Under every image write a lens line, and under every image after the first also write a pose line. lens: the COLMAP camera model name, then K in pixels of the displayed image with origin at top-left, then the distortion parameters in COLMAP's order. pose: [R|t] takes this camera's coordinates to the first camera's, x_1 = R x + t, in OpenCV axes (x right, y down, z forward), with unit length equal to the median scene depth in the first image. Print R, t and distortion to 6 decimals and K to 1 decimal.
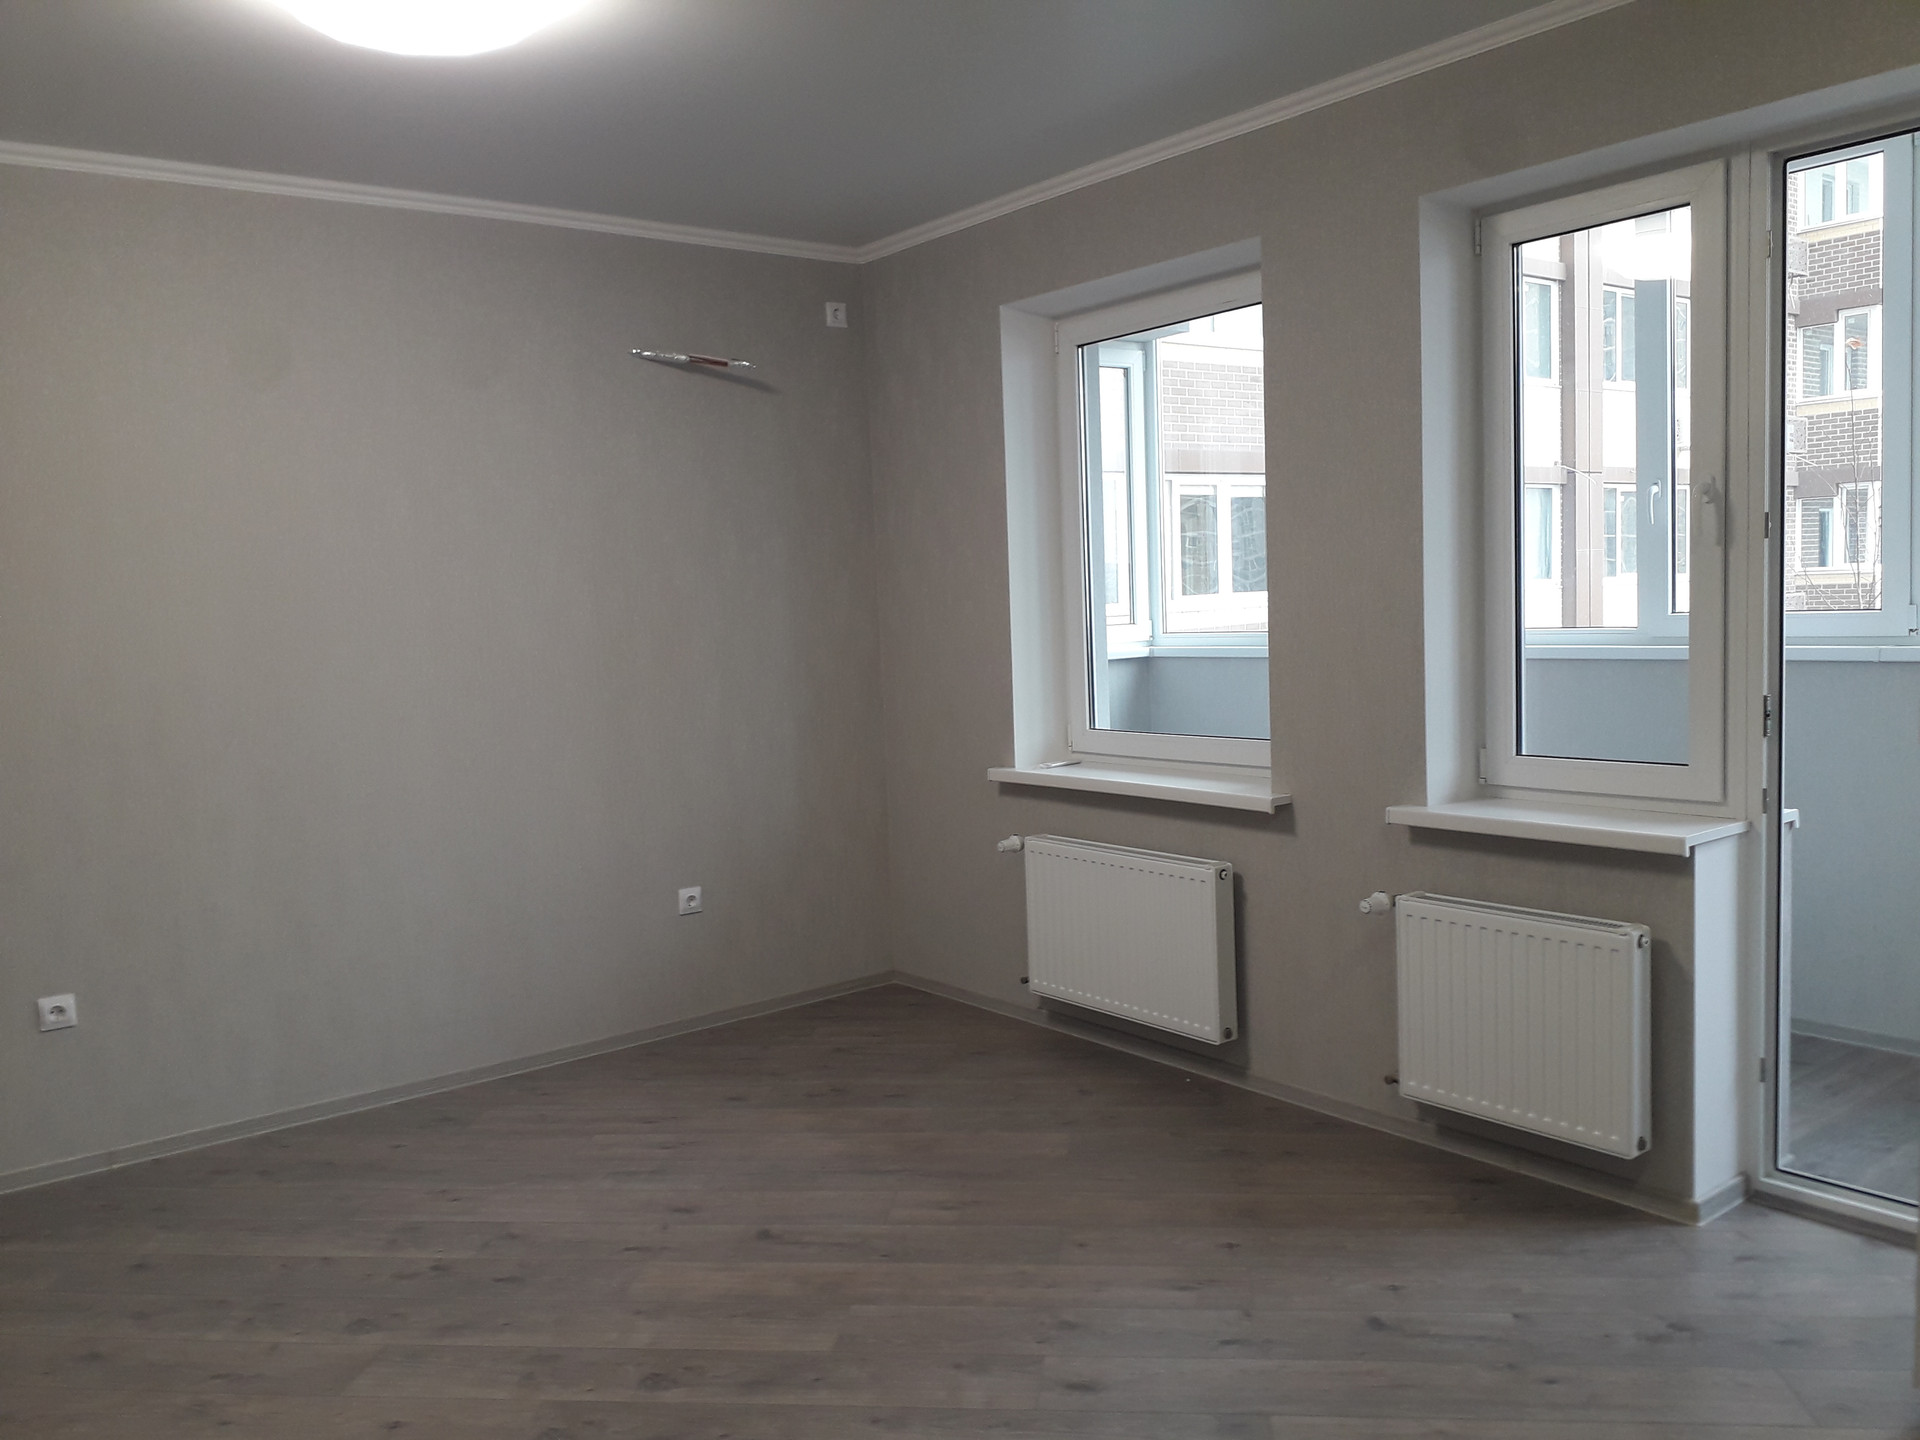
lens RADIAL K [[1520.4, 0, 1013.2], [0, 1520.4, 700.0], [0, 0, 1]] dist [0.030711, -0.045302]
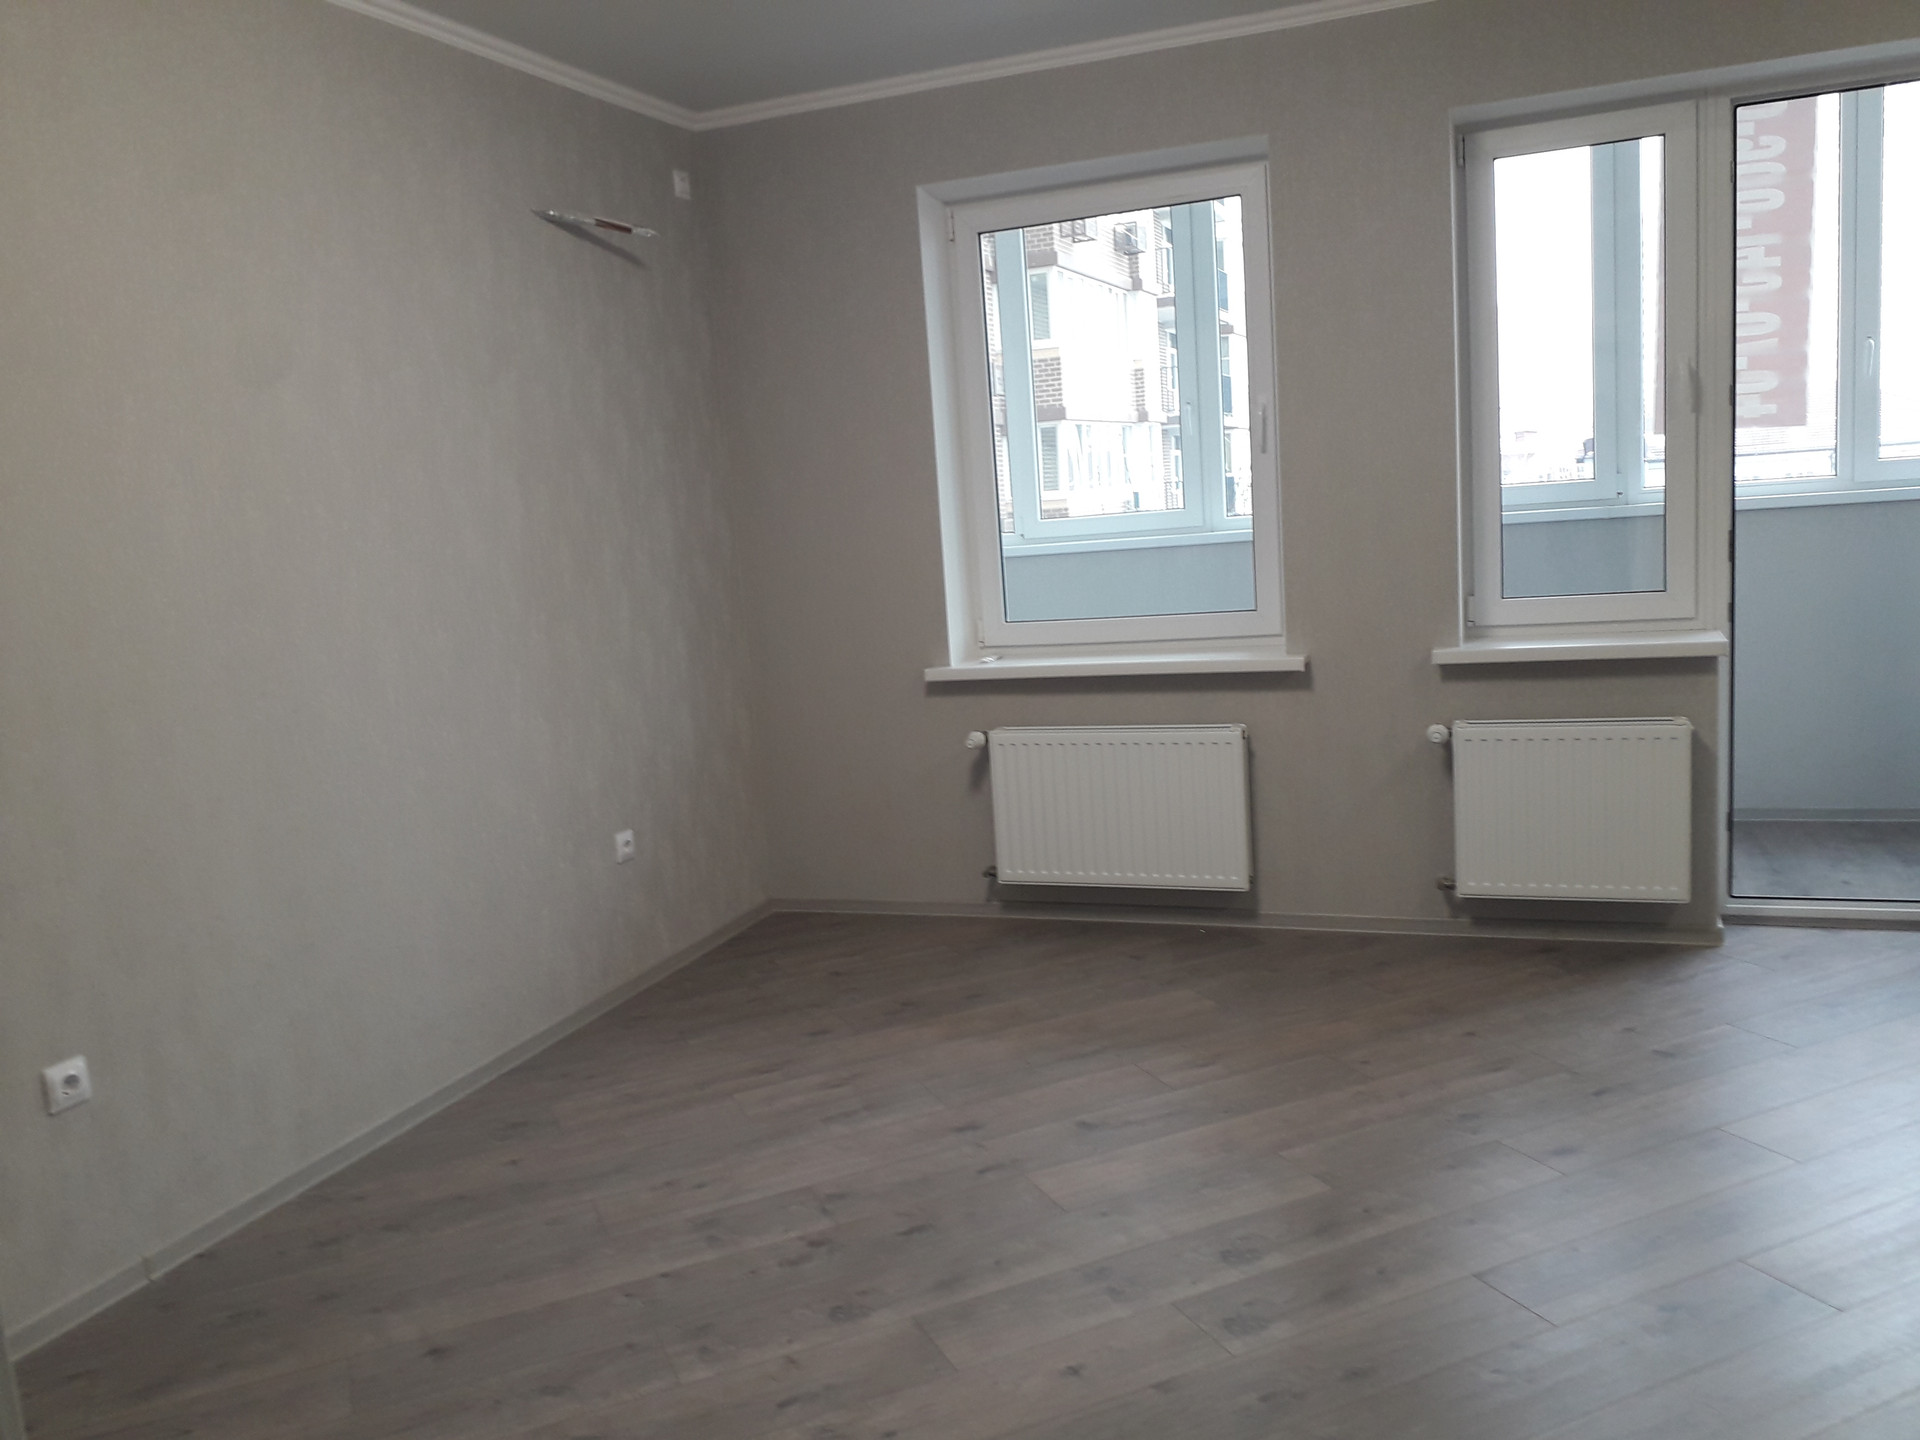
lens RADIAL K [[1500.6, 0, 960.0], [0, 1500.6, 720.0], [0, 0, 1]] dist [0.083714, -0.166028]
pose [[0.864862, -0.098740, 0.492204, -0.577802], [0.075319, 0.994890, 0.067237, 0.017707], [-0.496328, -0.021079, 0.867879, 0.175810]]
